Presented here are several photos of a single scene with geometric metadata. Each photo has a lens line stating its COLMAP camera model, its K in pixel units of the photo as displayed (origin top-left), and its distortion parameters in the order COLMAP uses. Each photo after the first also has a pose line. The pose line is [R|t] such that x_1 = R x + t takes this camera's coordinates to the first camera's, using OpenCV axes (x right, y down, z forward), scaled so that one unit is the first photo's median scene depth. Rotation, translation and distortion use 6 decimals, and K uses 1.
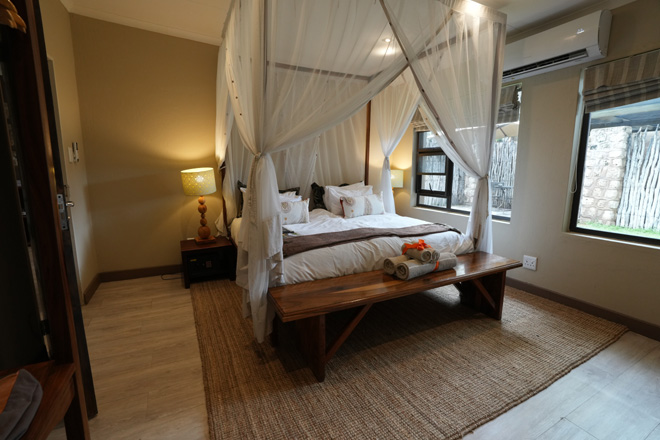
lens RADIAL K [[304.0, 0, 327.6], [0, 304.0, 219.0], [0, 0, 1]] dist [-0.059169, 0.020163]
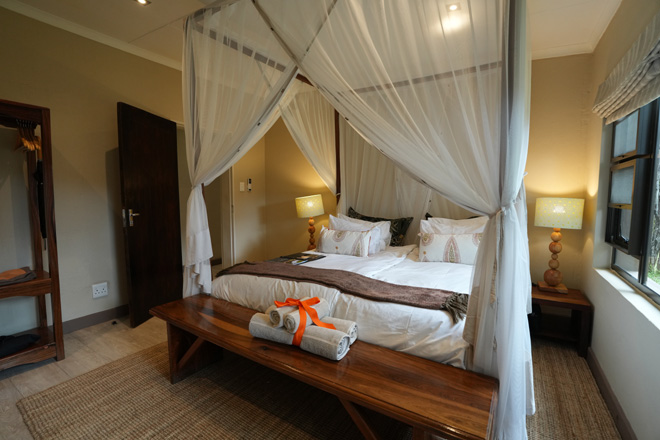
lens RADIAL K [[304.0, 0, 327.0], [0, 304.0, 216.8], [0, 0, 1]] dist [-0.059169, 0.020163]
pose [[0.504683, 0.058135, -0.861345, 0.906844], [-0.133302, 0.991012, -0.011218, -0.111962], [0.852951, 0.120481, 0.507897, 0.645755]]
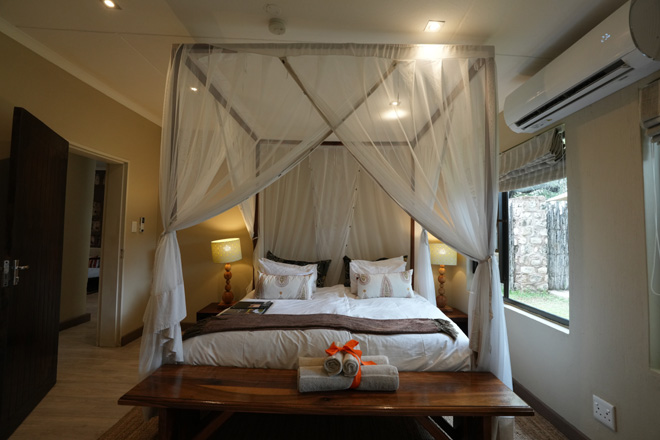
lens RADIAL K [[304.0, 0, 328.8], [0, 304.0, 219.1], [0, 0, 1]] dist [-0.059169, 0.020163]
pose [[0.887530, -0.012172, -0.460589, 0.605599], [-0.086242, 0.977594, -0.192020, -0.079597], [0.452607, 0.210145, 0.866595, 0.249470]]
